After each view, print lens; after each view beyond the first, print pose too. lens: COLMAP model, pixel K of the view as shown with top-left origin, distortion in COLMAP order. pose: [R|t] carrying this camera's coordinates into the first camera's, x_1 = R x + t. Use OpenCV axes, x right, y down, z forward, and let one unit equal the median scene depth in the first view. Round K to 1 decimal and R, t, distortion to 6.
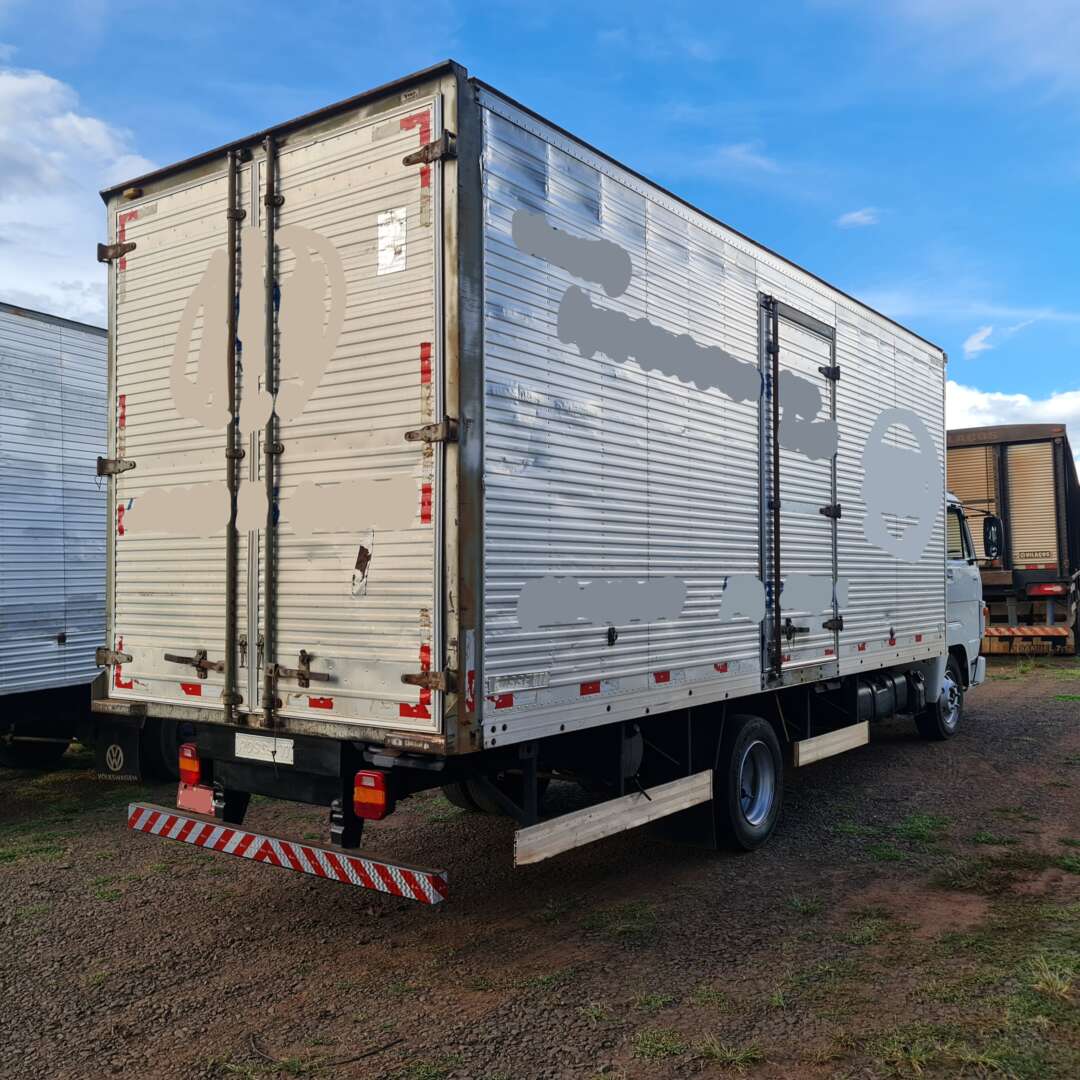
lens RADIAL K [[1055.1, 0, 540.0], [0, 1055.1, 540.0], [0, 0, 1]] dist [0.078014, -0.011450]
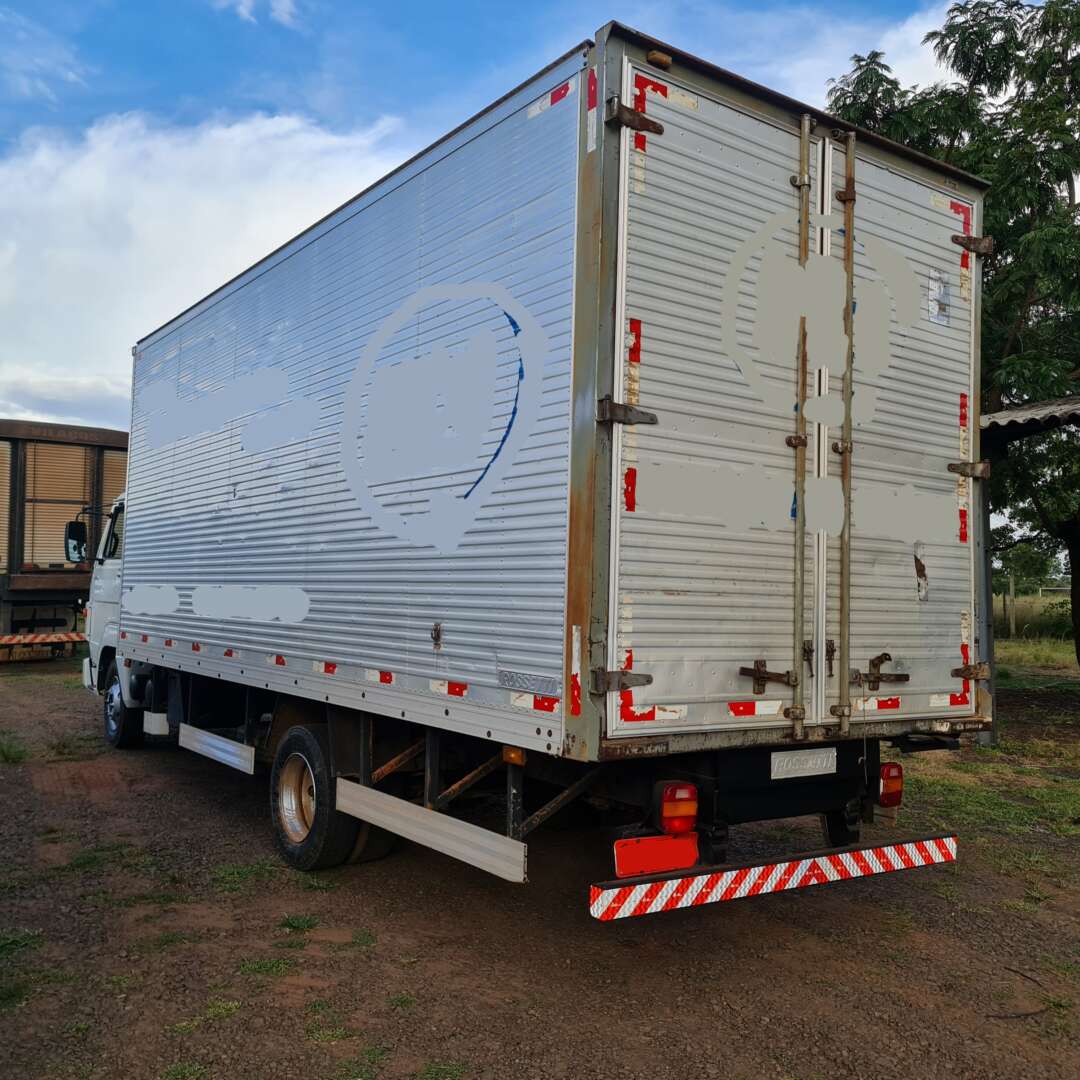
lens RADIAL K [[1070.9, 0, 542.8], [0, 1070.9, 525.7], [0, 0, 1]] dist [0.081382, -0.006269]
pose [[0.294328, 0.076793, 0.952614, -1.235006], [-0.061074, 0.996240, -0.061440, 0.060927], [-0.953751, -0.040097, 0.297911, 0.939275]]
